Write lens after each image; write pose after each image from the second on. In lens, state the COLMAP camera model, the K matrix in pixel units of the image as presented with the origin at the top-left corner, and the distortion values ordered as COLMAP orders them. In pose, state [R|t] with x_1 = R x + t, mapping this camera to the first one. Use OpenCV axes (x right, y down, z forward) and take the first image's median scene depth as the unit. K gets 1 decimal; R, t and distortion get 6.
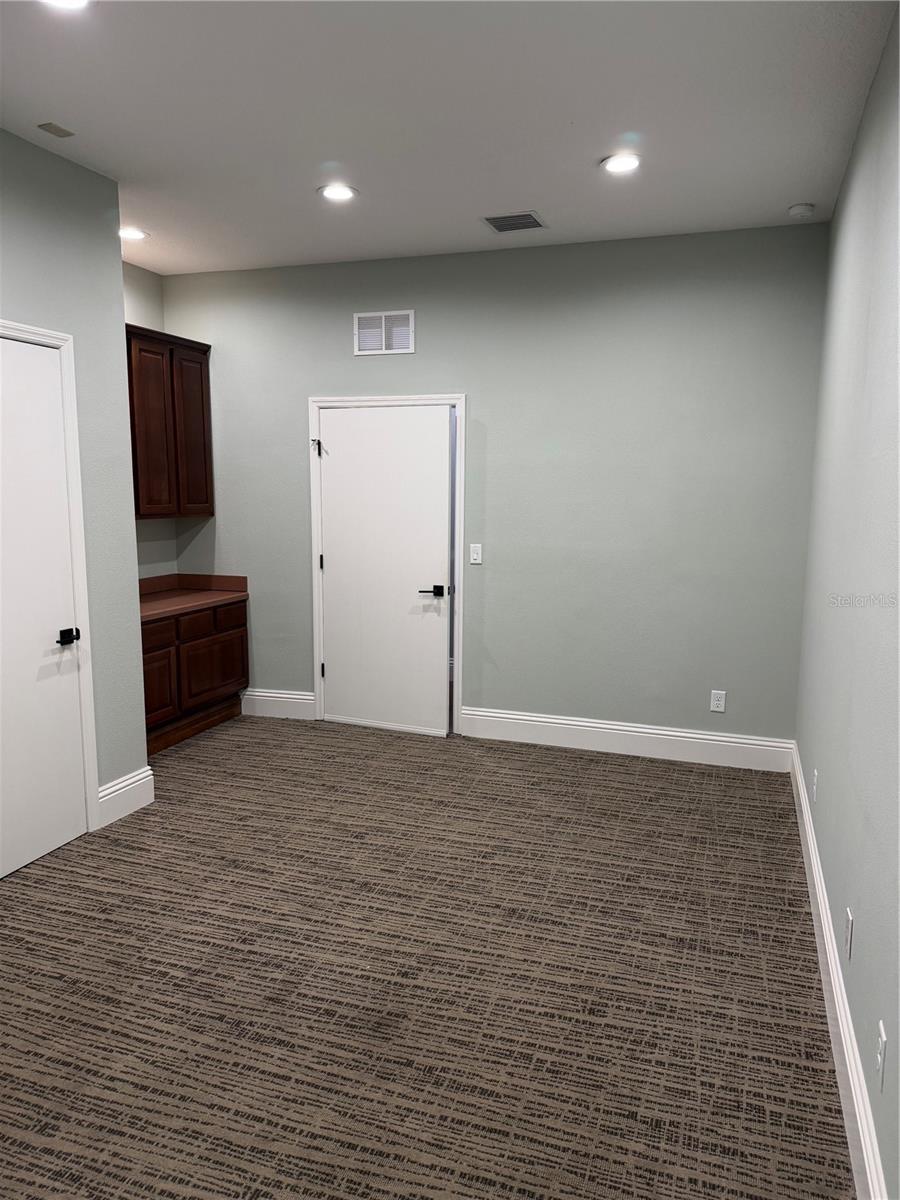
lens RADIAL K [[836.2, 0, 450.0], [0, 836.2, 600.0], [0, 0, 1]] dist [0.019545, -0.028525]
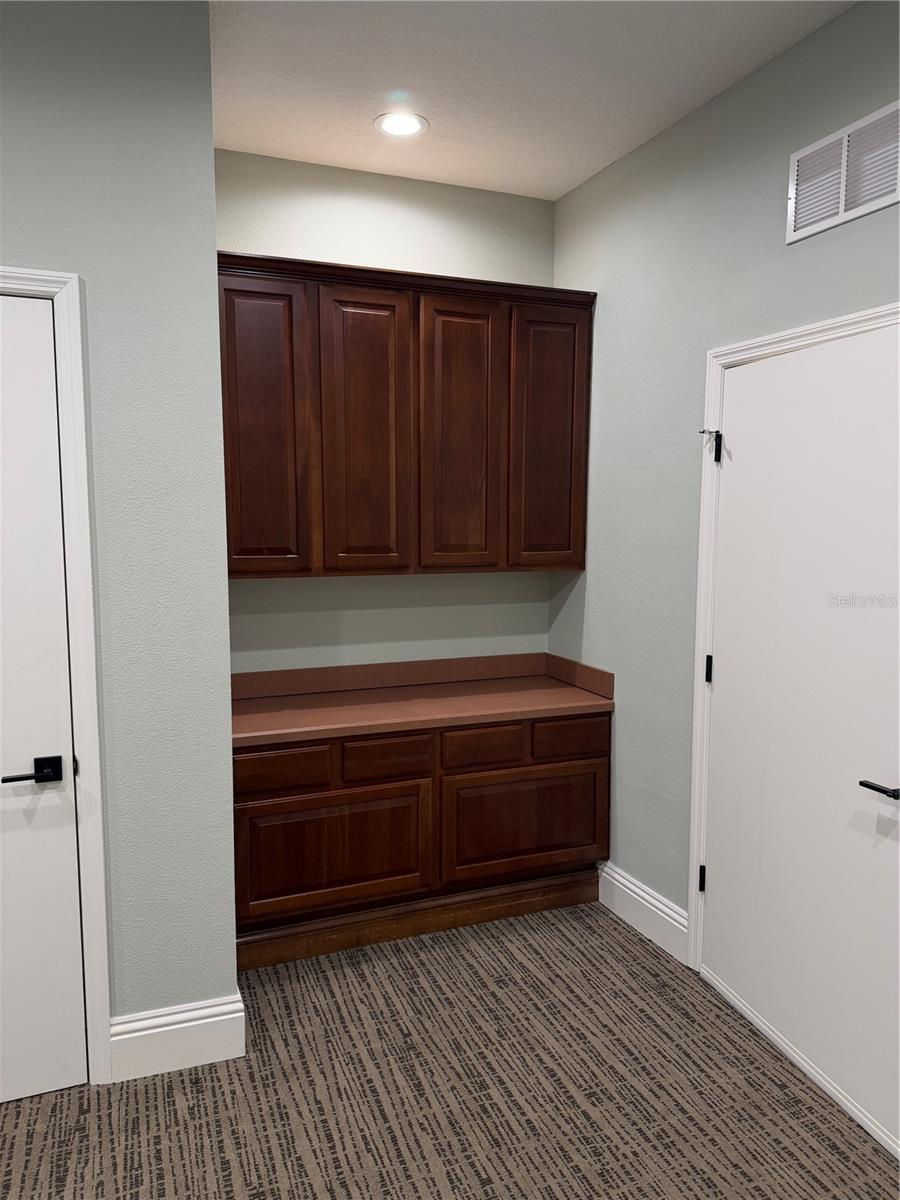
lens RADIAL K [[847.2, 0, 428.5], [0, 847.2, 597.9], [0, 0, 1]] dist [0.029806, -0.035094]
pose [[0.645694, 0.070214, -0.760361, 0.214257], [-0.099394, 0.995020, 0.007478, -0.127793], [0.757100, 0.070747, 0.649458, 0.891658]]
